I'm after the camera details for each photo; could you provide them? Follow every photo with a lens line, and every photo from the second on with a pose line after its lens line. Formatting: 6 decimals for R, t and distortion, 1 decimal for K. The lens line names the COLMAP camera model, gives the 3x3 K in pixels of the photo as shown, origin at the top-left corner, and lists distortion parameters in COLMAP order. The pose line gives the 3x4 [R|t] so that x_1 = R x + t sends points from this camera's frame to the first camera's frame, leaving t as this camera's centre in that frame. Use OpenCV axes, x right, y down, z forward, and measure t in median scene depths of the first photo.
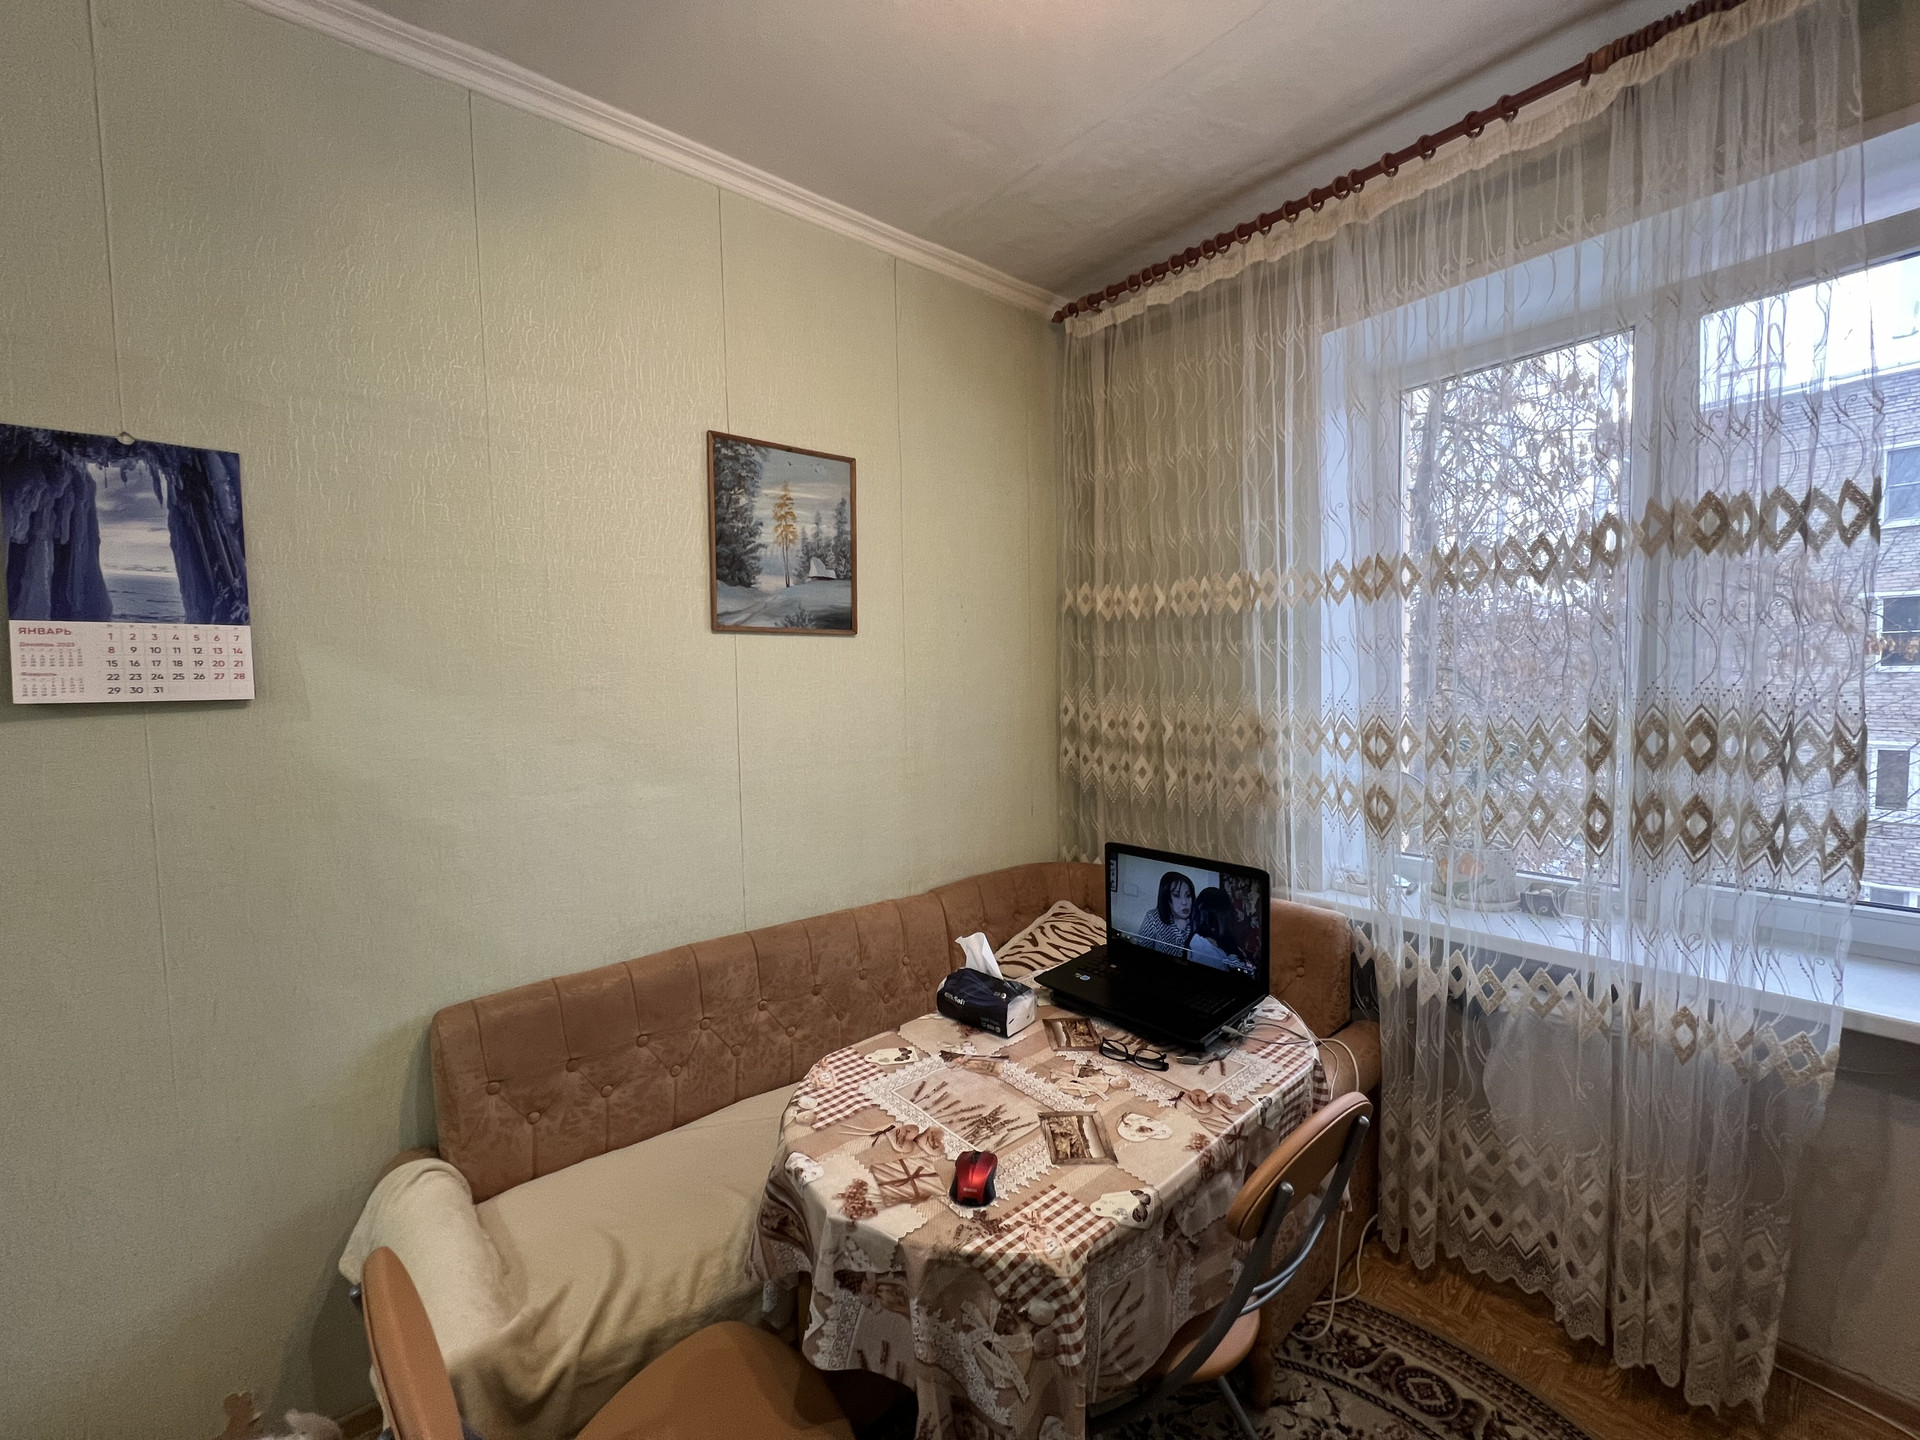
lens RADIAL K [[766.1, 0, 953.9], [0, 766.1, 723.5], [0, 0, 1]] dist [-0.002077, 0.000228]
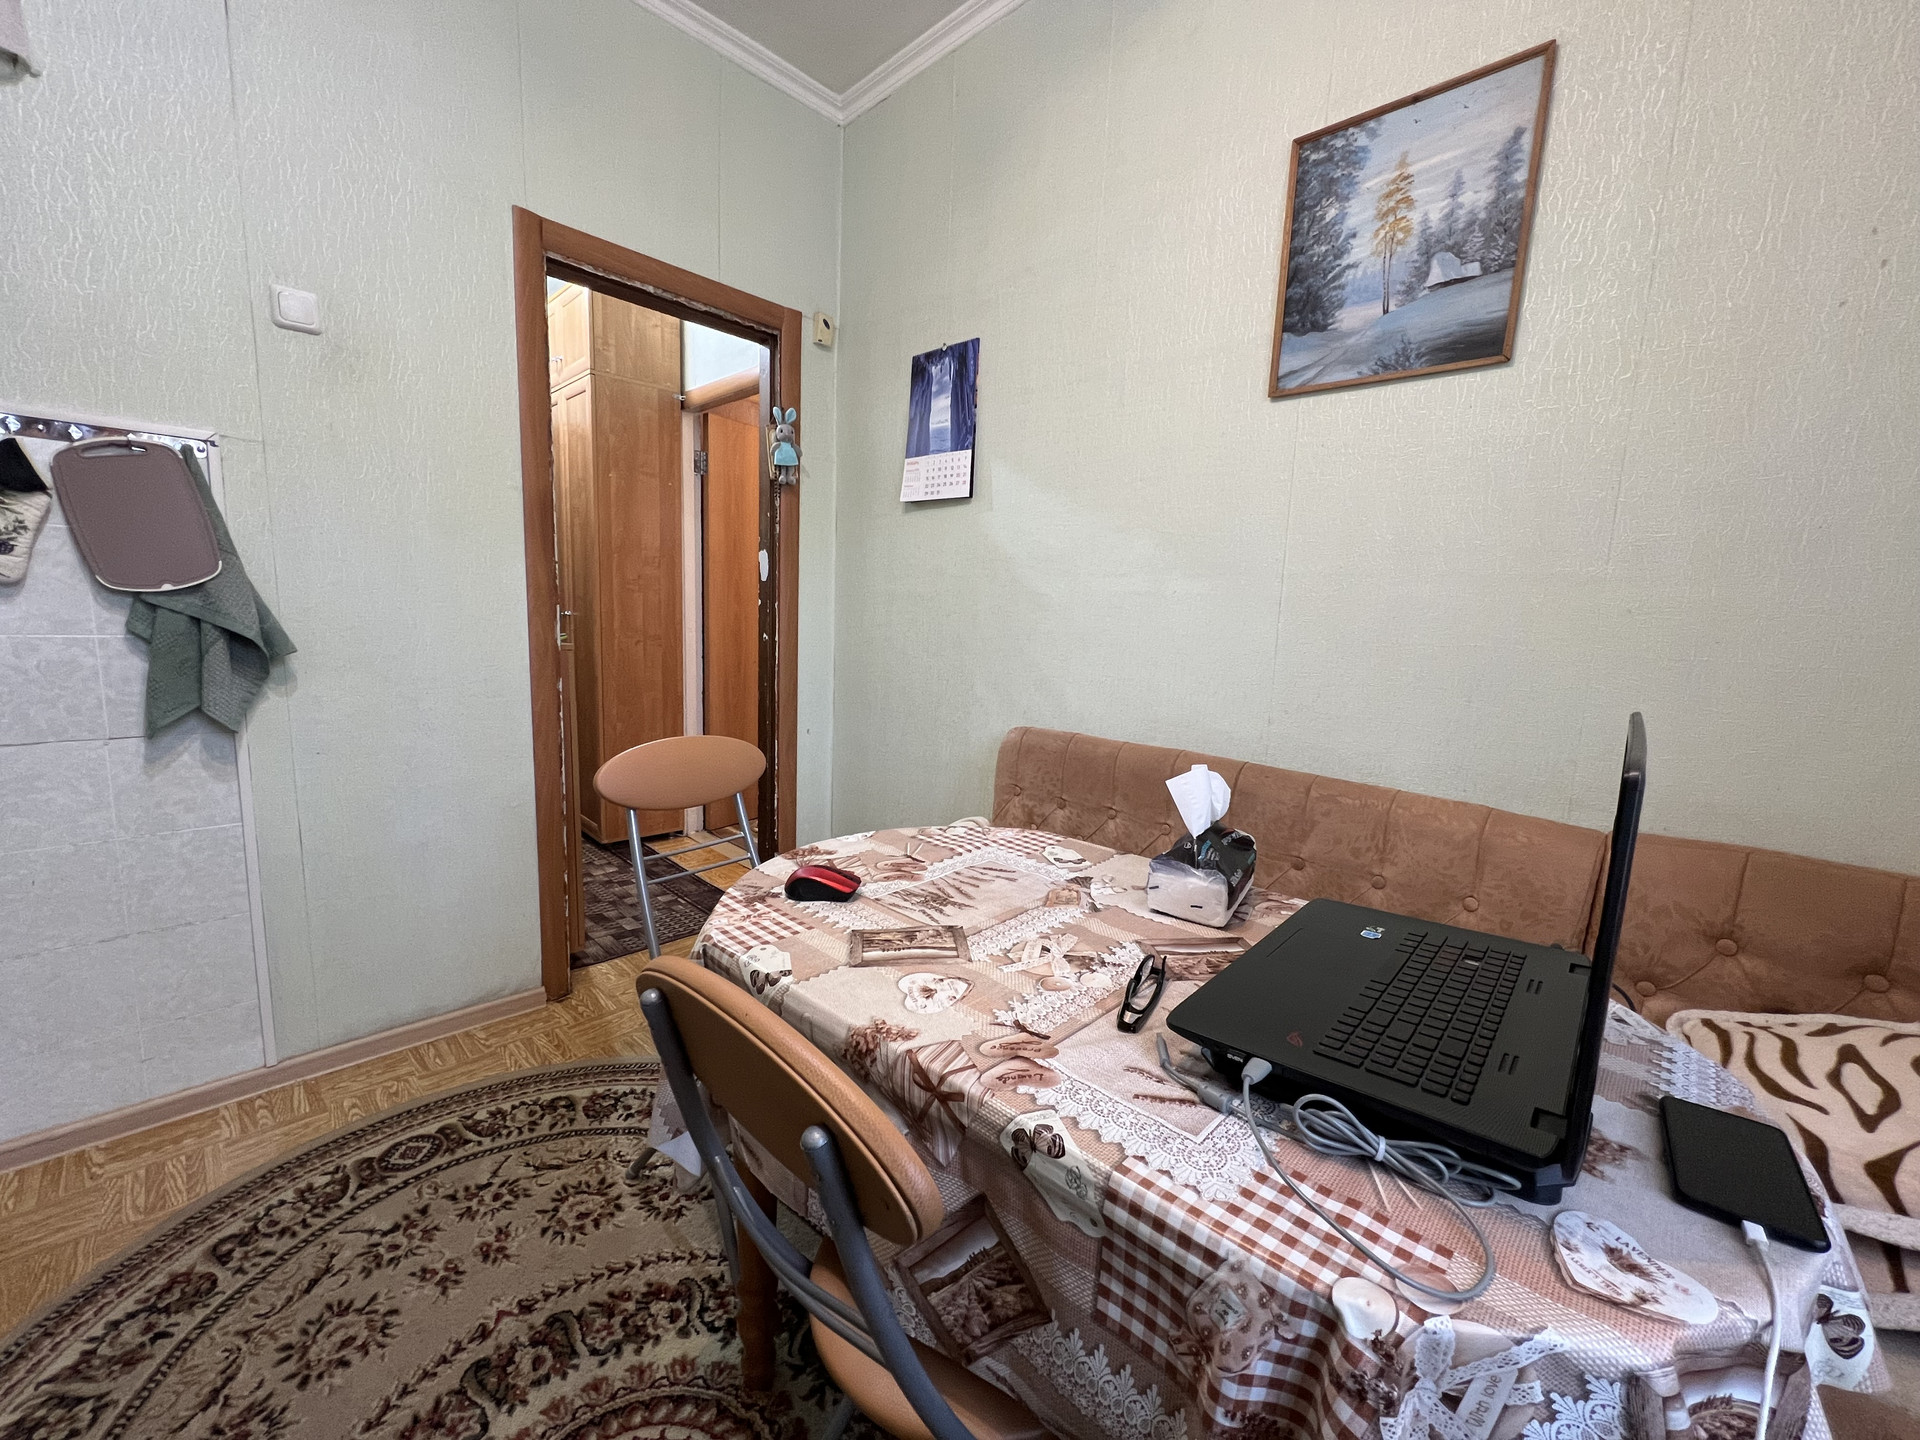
lens RADIAL K [[766.1, 0, 960.6], [0, 766.1, 724.2], [0, 0, 1]] dist [-0.002077, 0.000228]
pose [[0.112275, 0.173224, -0.978462, 0.610382], [-0.099125, 0.981729, 0.162429, 0.145634], [0.988721, 0.078753, 0.127394, 0.670411]]
